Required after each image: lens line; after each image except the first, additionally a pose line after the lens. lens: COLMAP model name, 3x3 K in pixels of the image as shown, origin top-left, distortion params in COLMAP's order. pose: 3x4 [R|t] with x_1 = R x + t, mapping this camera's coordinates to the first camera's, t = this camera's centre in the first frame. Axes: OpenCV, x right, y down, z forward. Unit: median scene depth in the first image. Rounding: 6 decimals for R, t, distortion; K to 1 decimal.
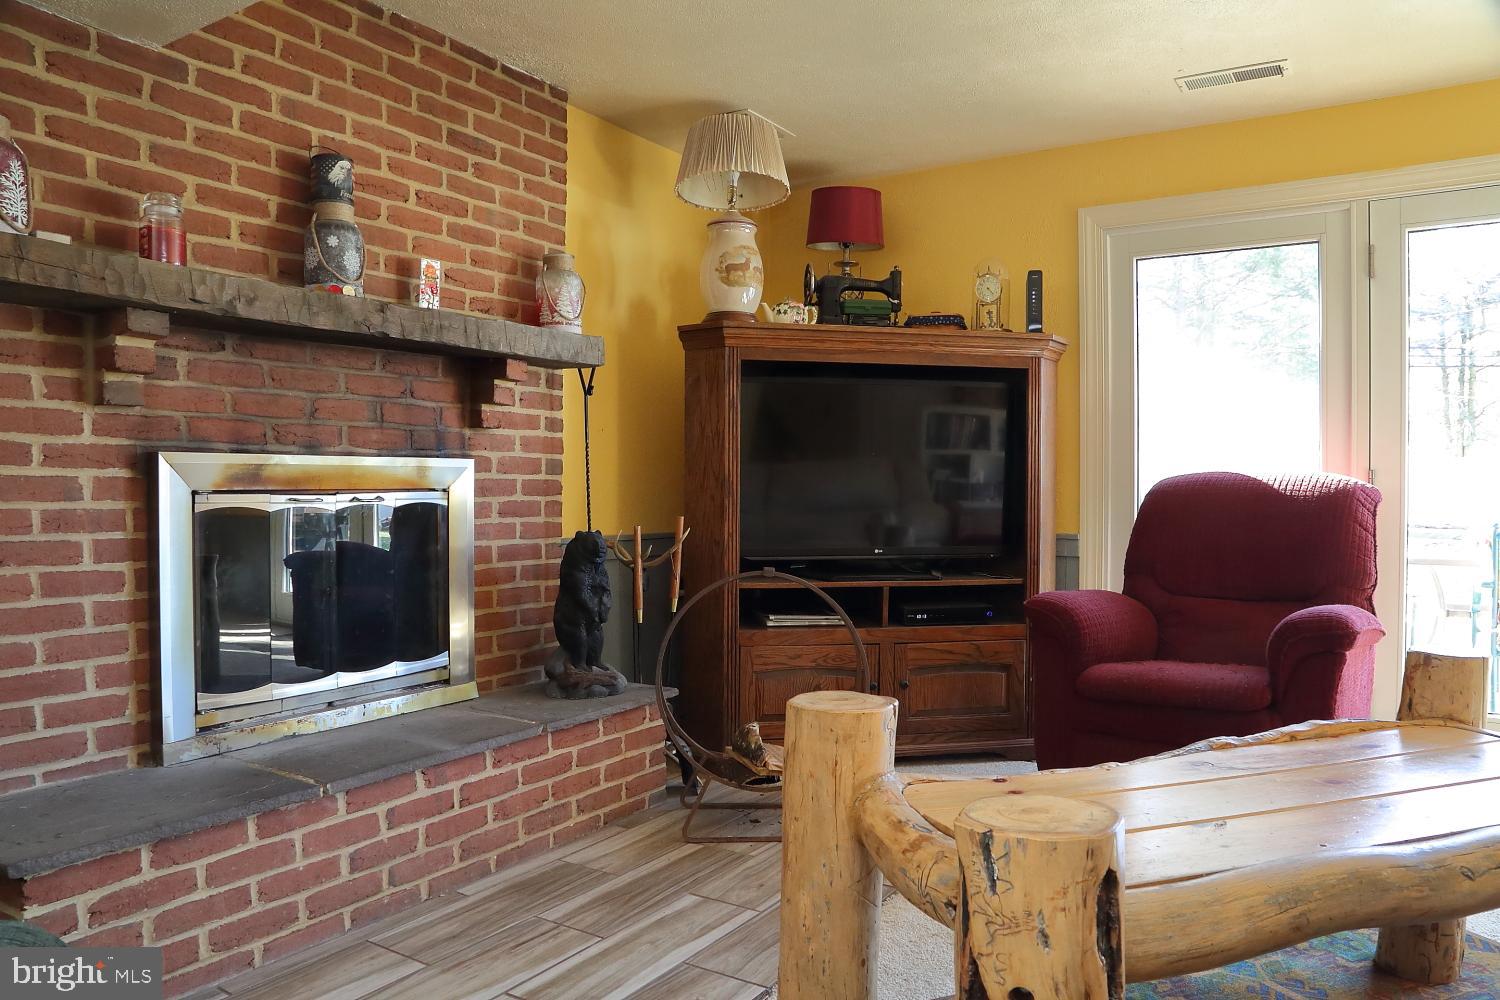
lens RADIAL K [[1025.3, 0, 750.0], [0, 1025.3, 500.0], [0, 0, 1]] dist [-0.114702, 0.064288]
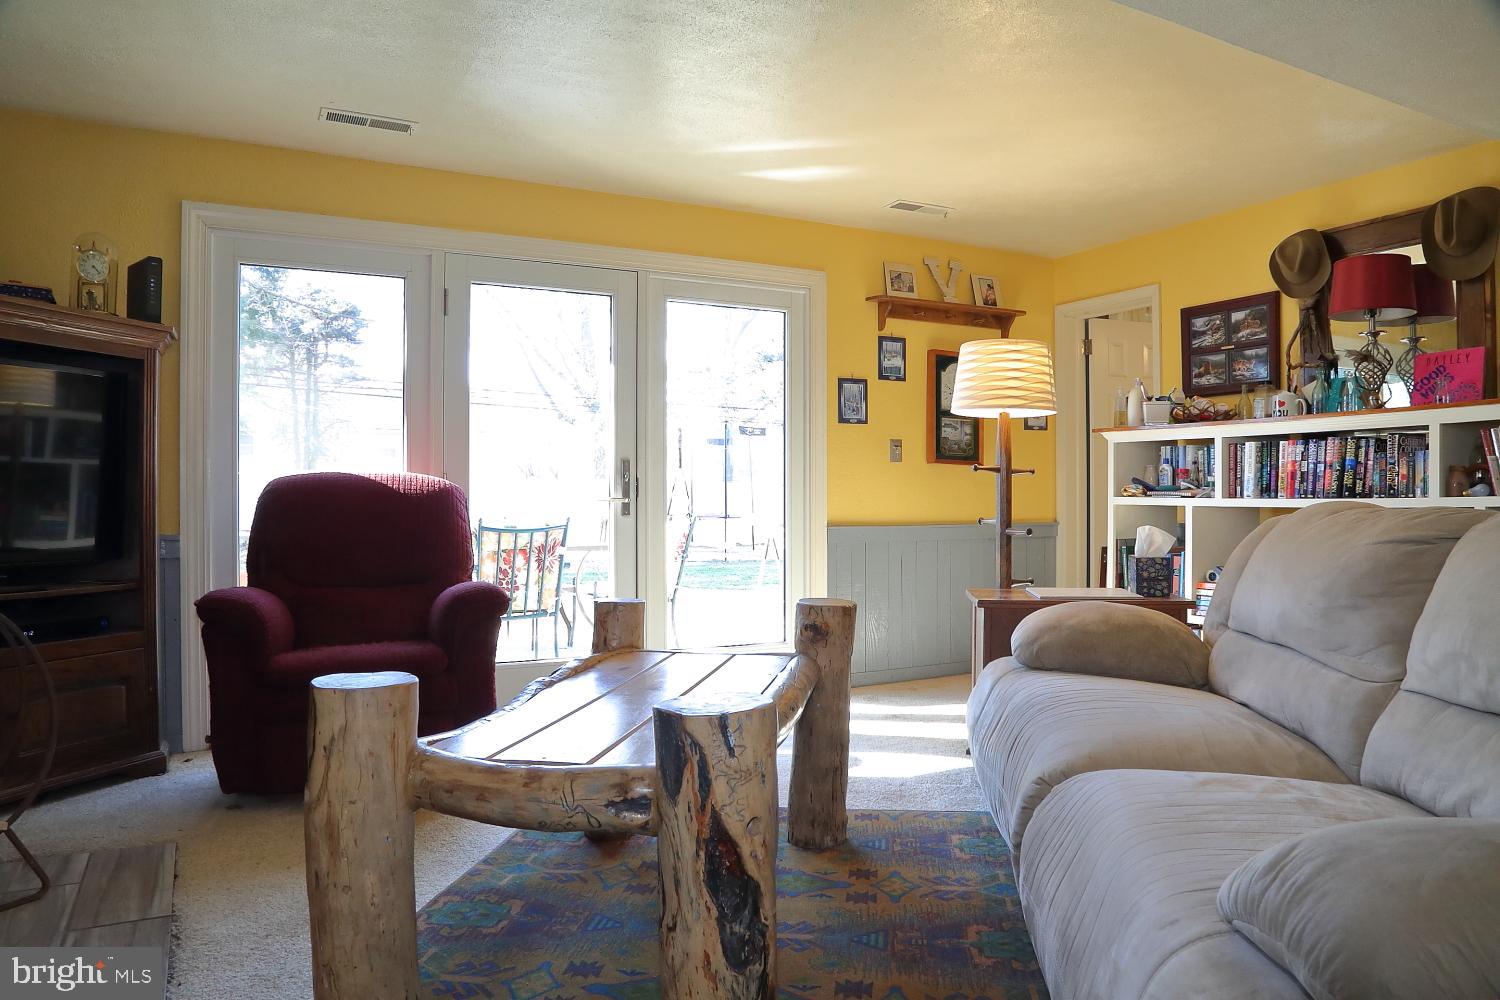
lens RADIAL K [[1023.8, 0, 750.0], [0, 1023.8, 500.0], [0, 0, 1]] dist [-0.155891, 0.062419]
pose [[0.474744, -0.000272, 0.880124, -0.284349], [0.010142, 0.999935, -0.005161, 0.013037], [-0.880065, 0.011376, 0.474716, 0.090953]]
